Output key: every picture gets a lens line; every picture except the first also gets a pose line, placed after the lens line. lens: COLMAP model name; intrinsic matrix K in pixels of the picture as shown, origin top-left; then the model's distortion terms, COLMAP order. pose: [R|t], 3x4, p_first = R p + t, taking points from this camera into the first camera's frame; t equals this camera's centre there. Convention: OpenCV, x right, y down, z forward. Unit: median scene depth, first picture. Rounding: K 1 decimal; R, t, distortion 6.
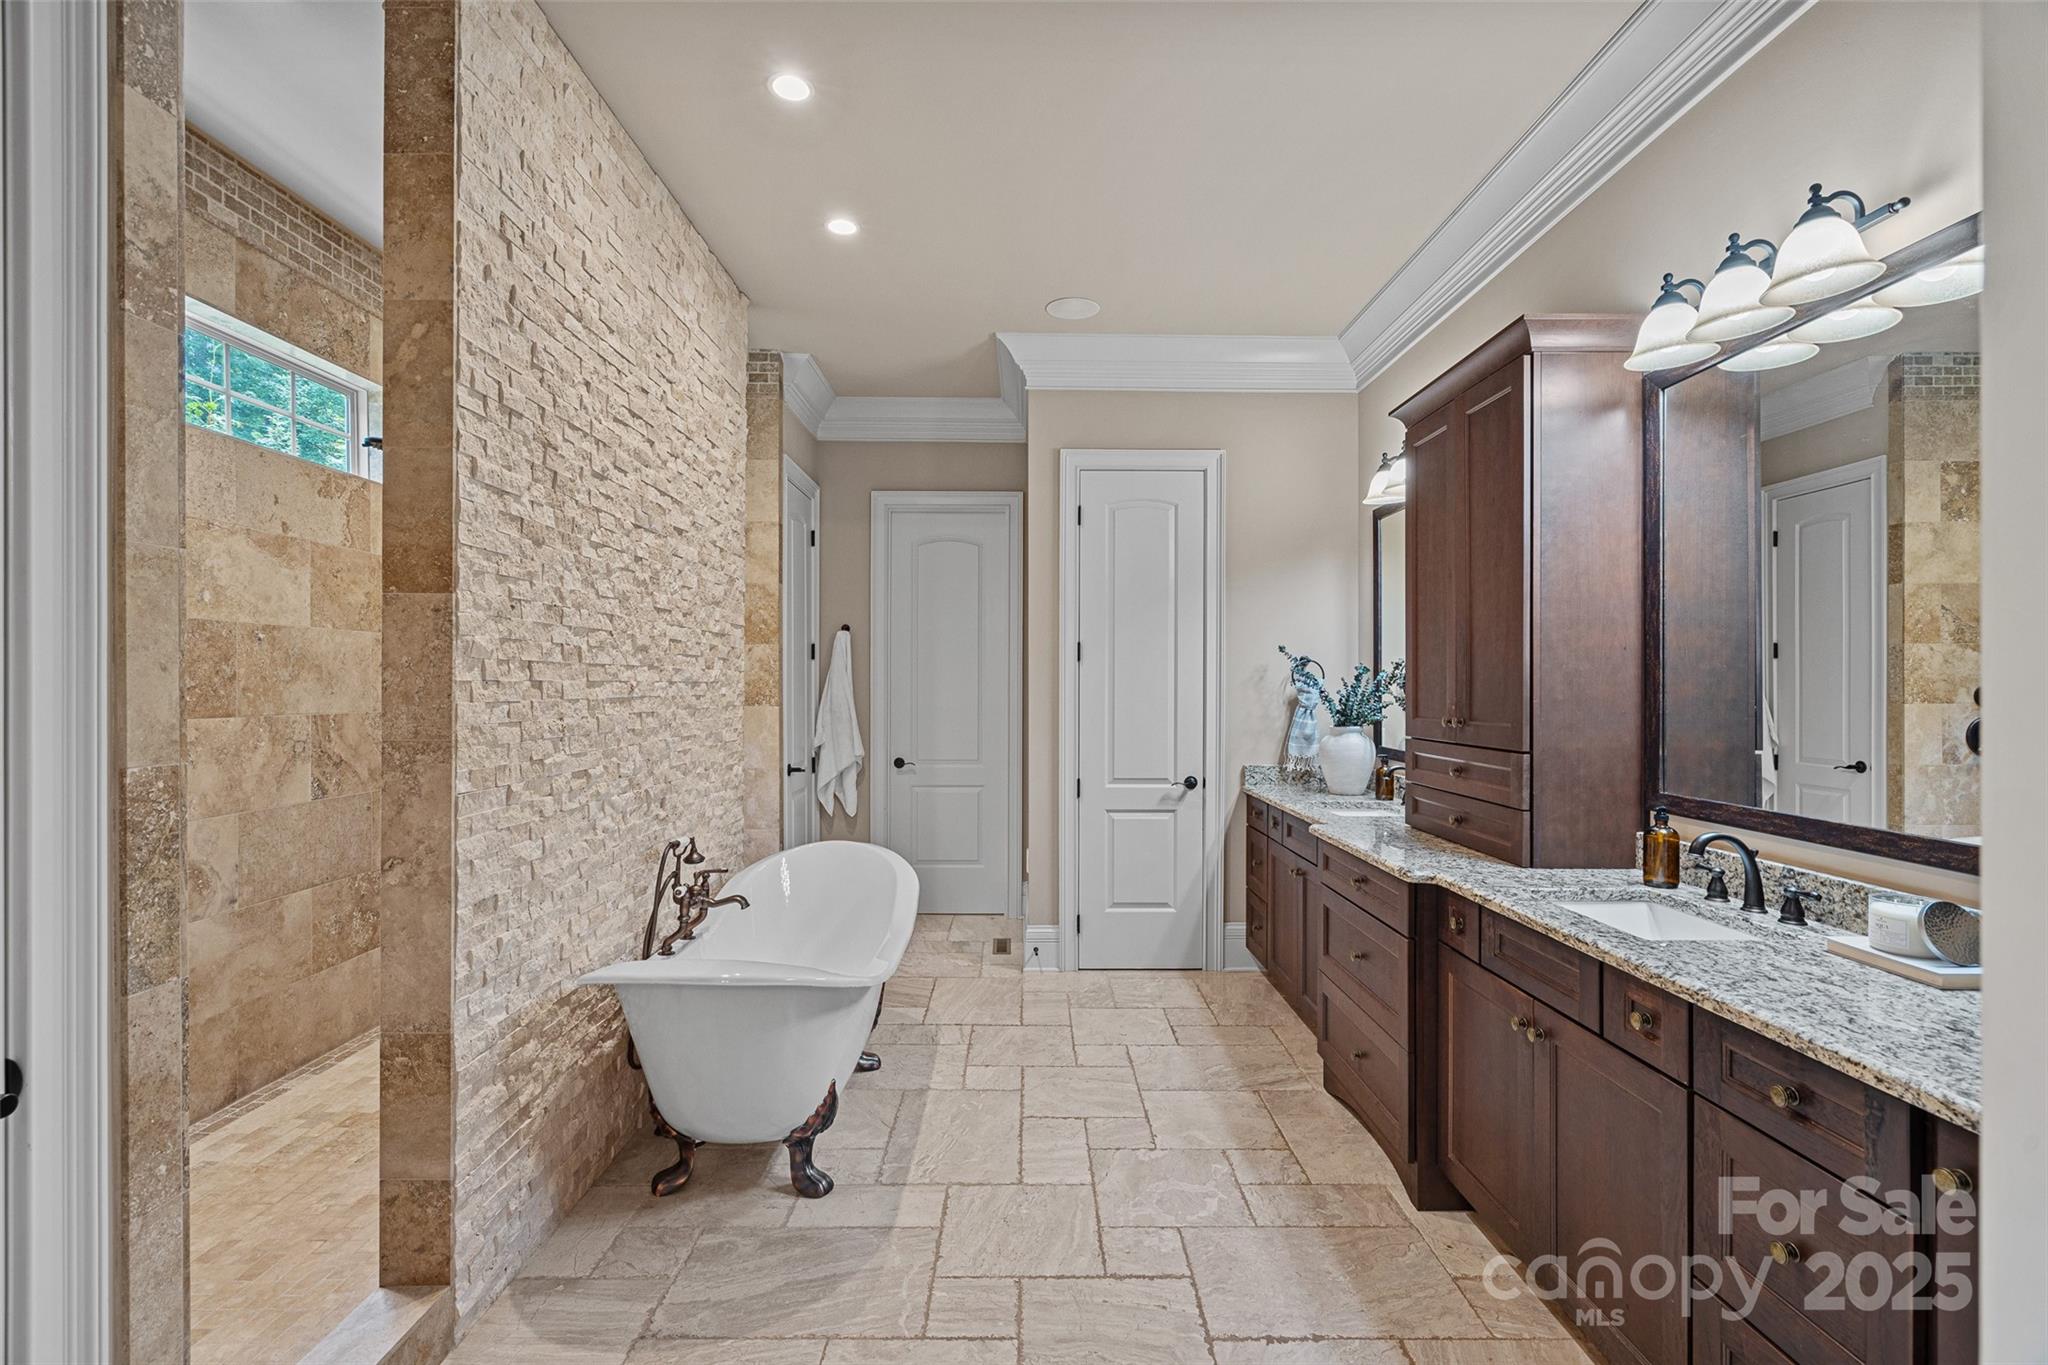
lens RADIAL K [[933.1, 0, 1019.6], [0, 933.1, 676.7], [0, 0, 1]] dist [-0.001403, 0.001282]
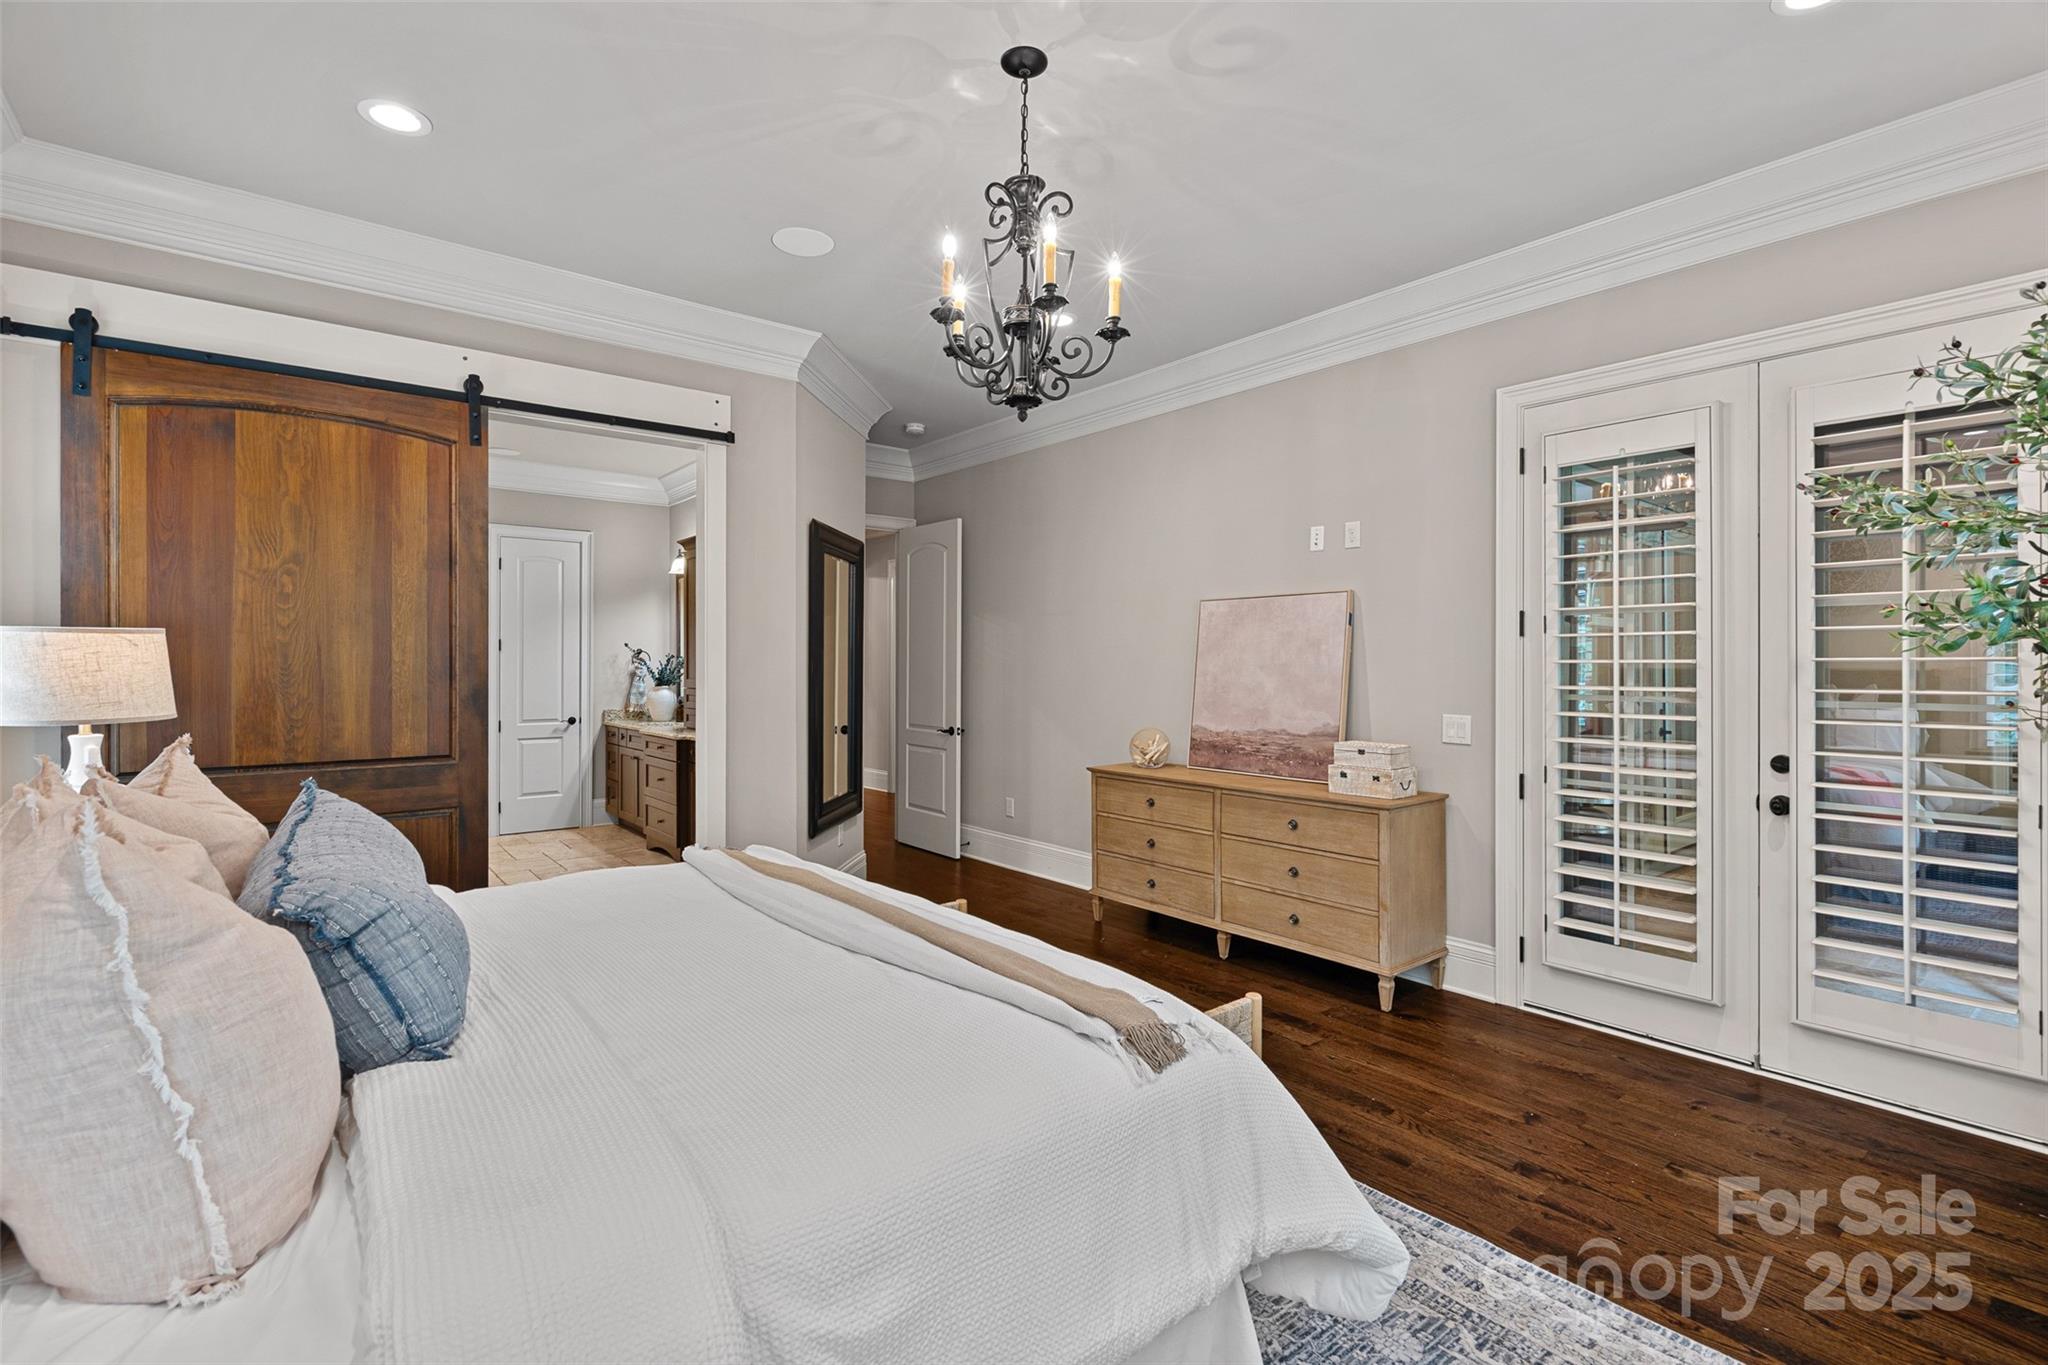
lens RADIAL K [[933.1, 0, 1017.7], [0, 933.1, 666.2], [0, 0, 1]] dist [-0.001403, 0.001282]
pose [[0.782156, 0.001502, 0.623081, -0.258008], [-0.002677, 0.999996, 0.000950, 0.008194], [-0.623077, -0.002411, 0.782157, -0.907037]]
